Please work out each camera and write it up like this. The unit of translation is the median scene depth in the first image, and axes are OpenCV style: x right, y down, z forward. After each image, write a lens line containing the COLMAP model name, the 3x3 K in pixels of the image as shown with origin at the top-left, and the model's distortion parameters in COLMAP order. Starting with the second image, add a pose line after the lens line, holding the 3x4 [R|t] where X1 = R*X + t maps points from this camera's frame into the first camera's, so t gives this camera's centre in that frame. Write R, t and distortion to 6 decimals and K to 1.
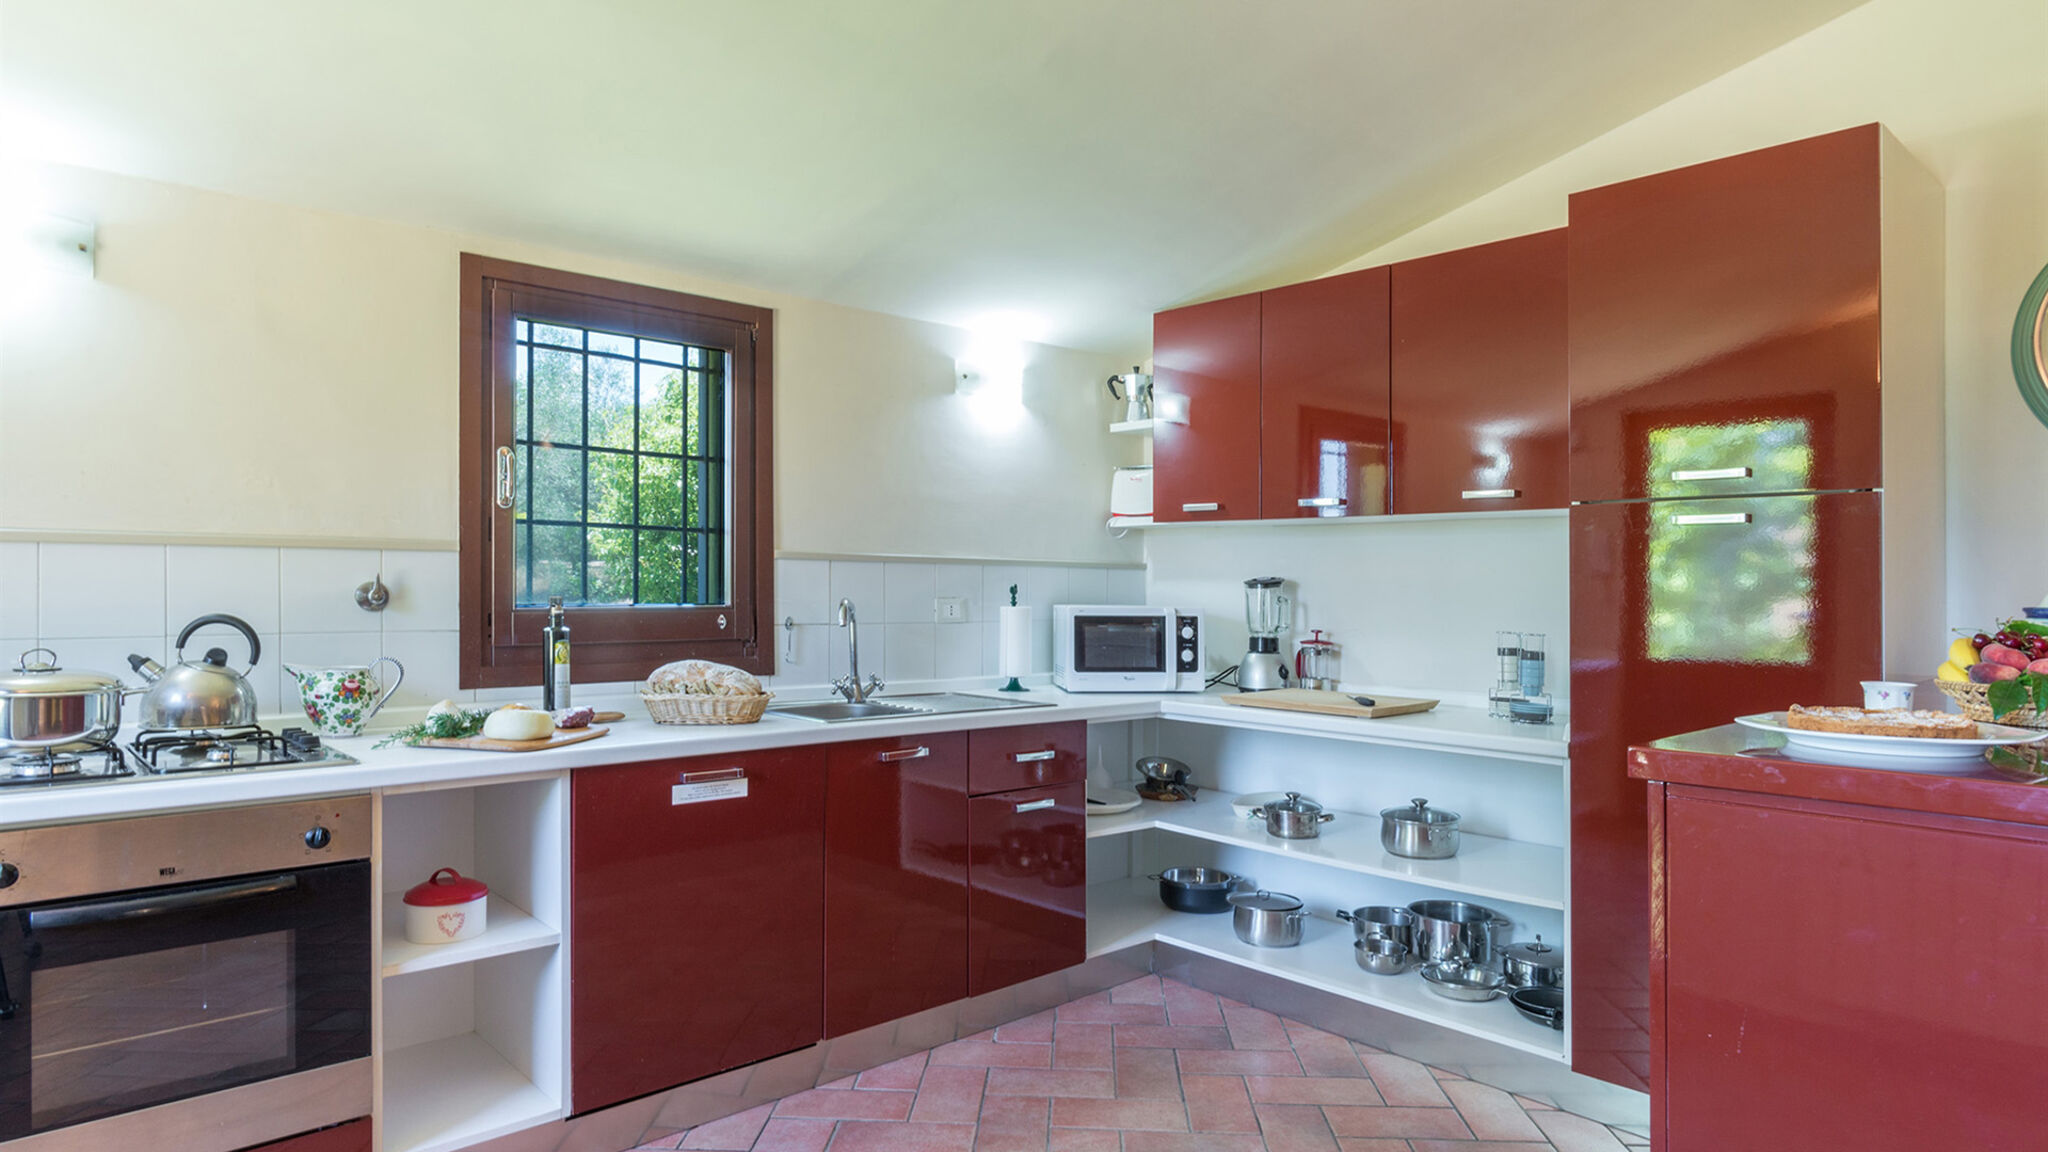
lens RADIAL K [[1171.6, 0, 1024.0], [0, 1171.6, 576.0], [0, 0, 1]] dist [-0.001361, -0.000473]
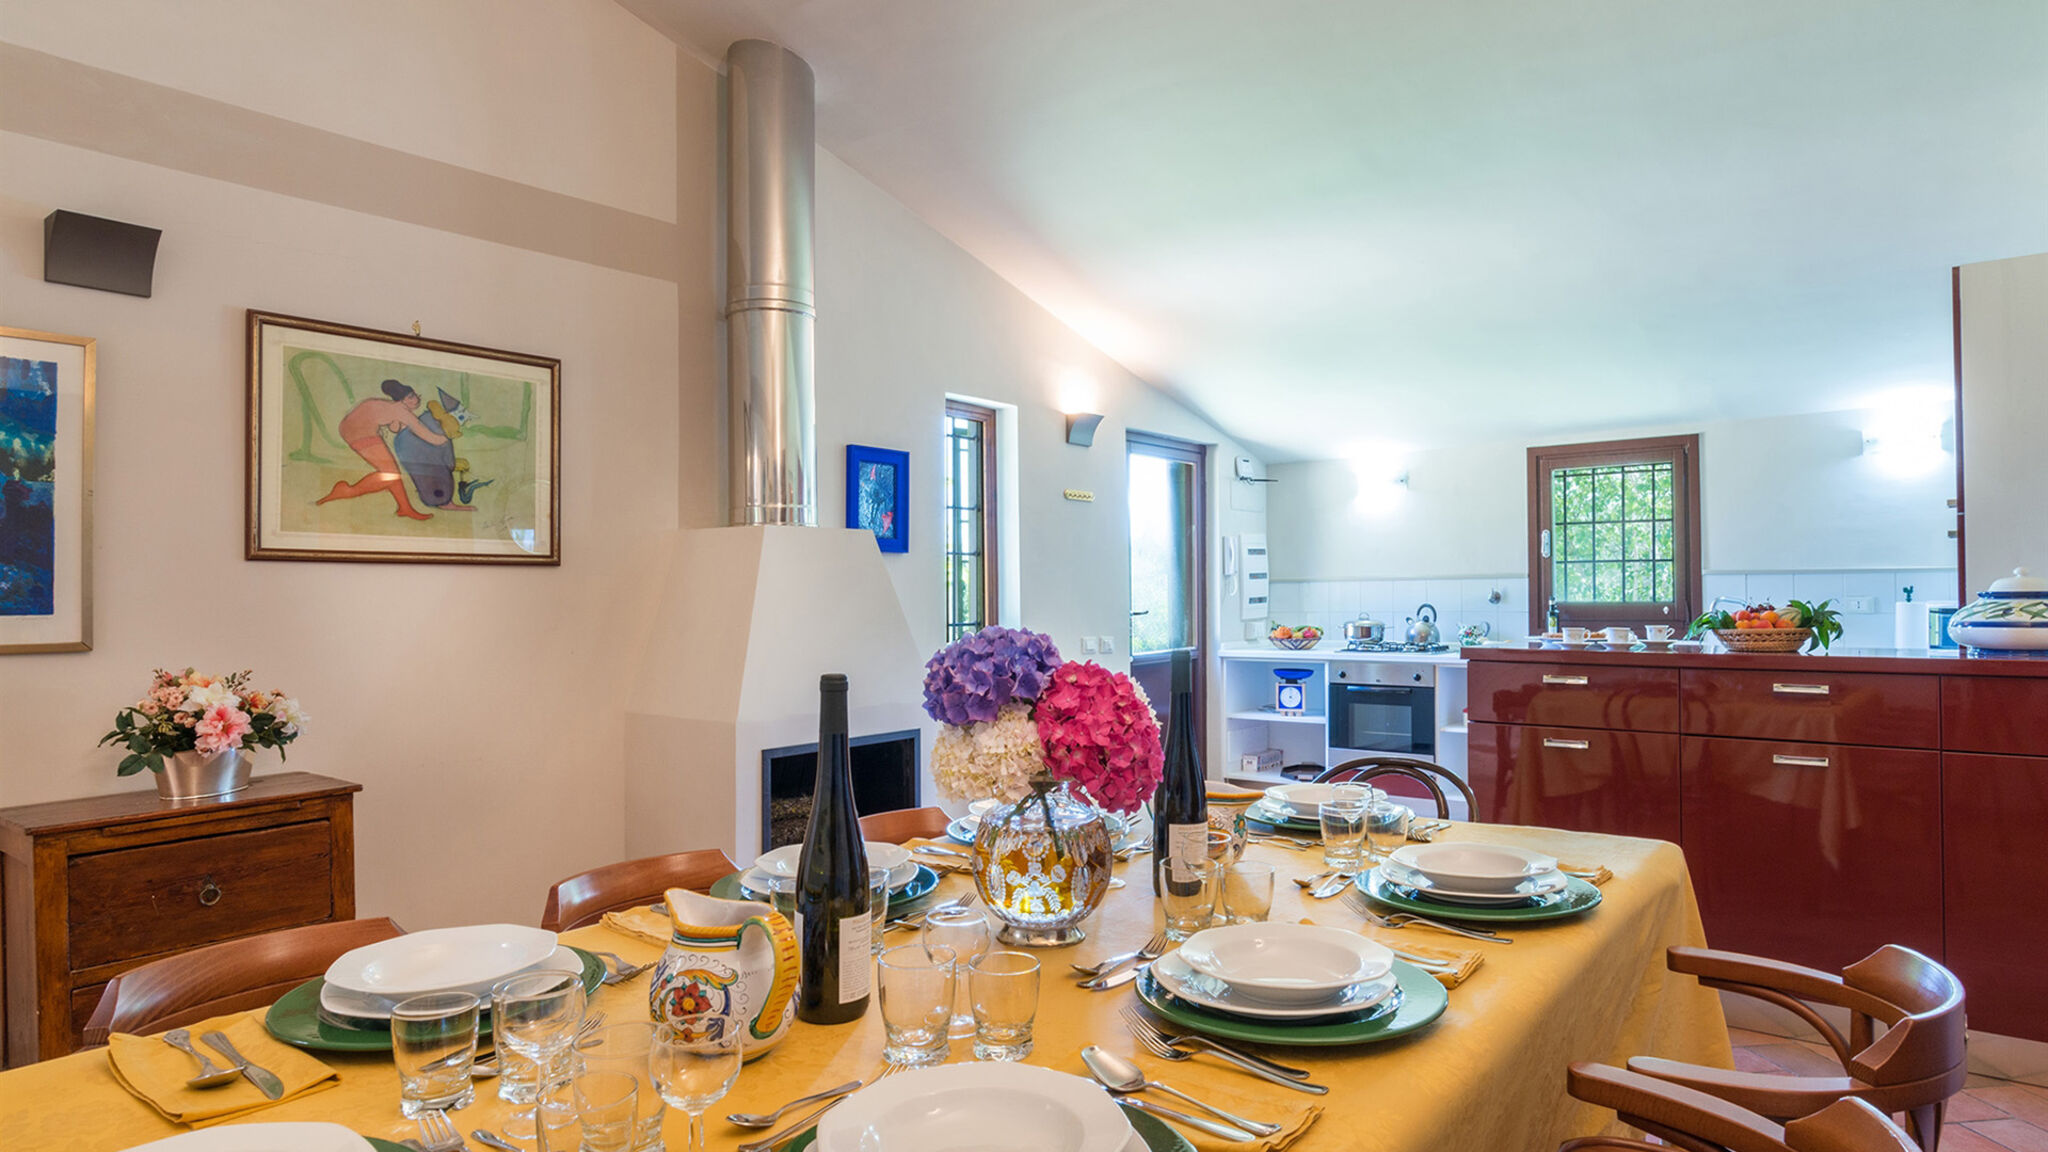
lens RADIAL K [[1171.6, 0, 1024.0], [0, 1171.6, 576.0], [0, 0, 1]] dist [-0.001361, -0.000473]
pose [[0.139700, -0.030134, -0.989735, 1.655849], [0.013852, 0.999499, -0.028476, 0.027441], [0.990097, -0.009732, 0.140048, -0.304698]]
